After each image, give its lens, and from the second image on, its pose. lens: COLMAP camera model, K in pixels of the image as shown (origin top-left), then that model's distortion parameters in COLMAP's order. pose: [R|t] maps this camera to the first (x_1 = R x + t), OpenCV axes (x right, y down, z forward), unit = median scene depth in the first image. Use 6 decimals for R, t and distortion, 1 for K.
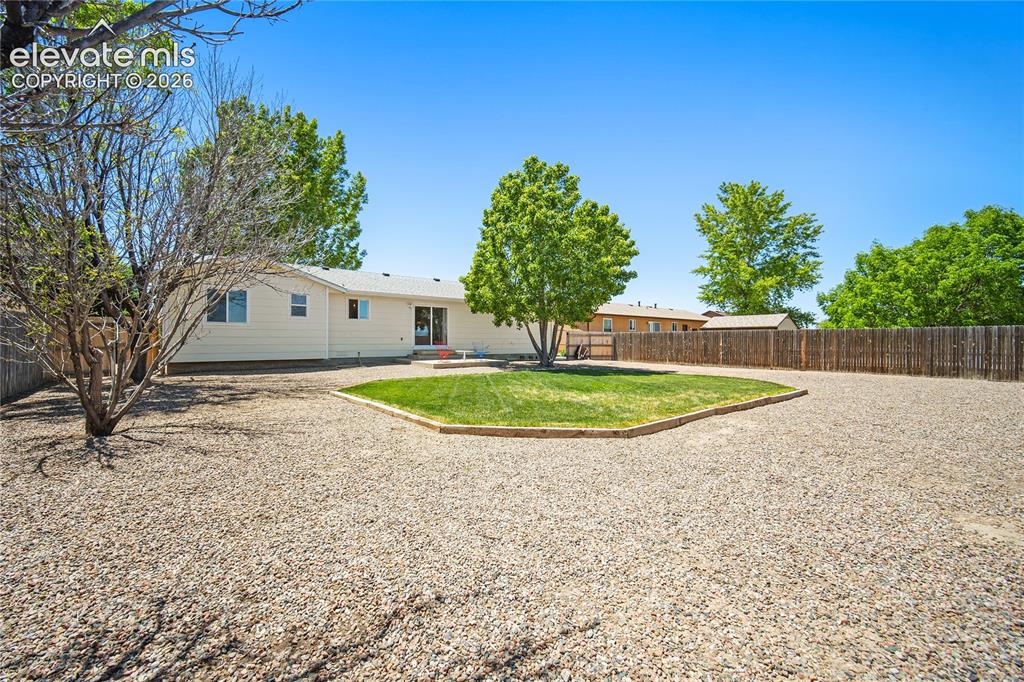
lens RADIAL K [[405.4, 0, 509.8], [0, 405.4, 338.5], [0, 0, 1]] dist [-0.001389, 0.000017]
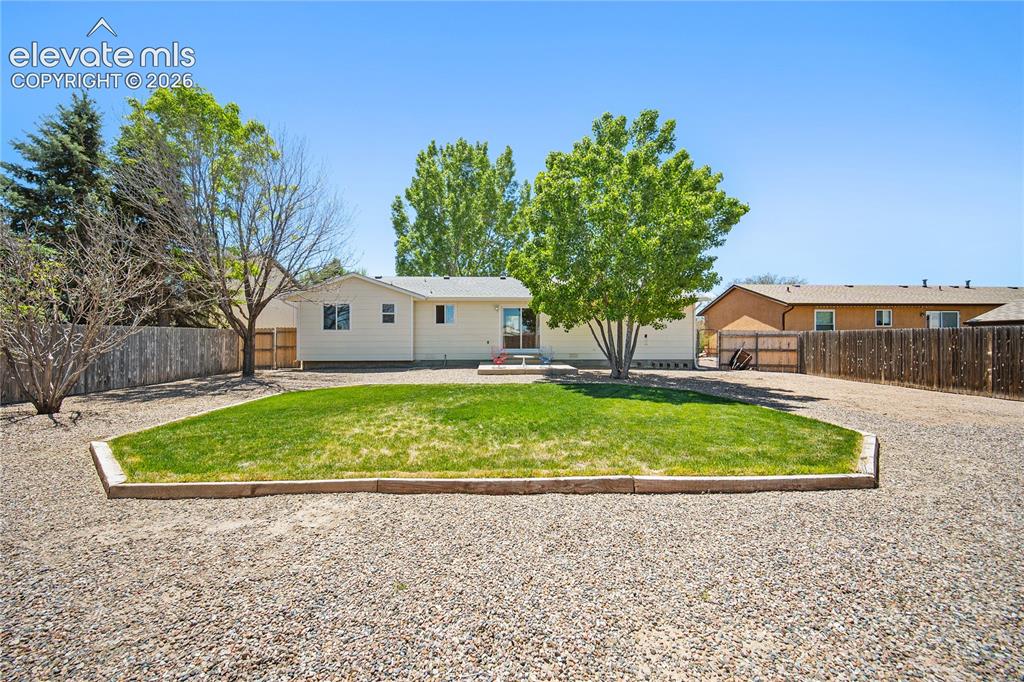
lens RADIAL K [[405.4, 0, 513.1], [0, 405.4, 342.8], [0, 0, 1]] dist [-0.001389, 0.000017]
pose [[0.797771, 0.001796, -0.602957, 0.347487], [0.005444, 0.999933, 0.010182, -0.006866], [0.602935, -0.011406, 0.797709, 0.221813]]
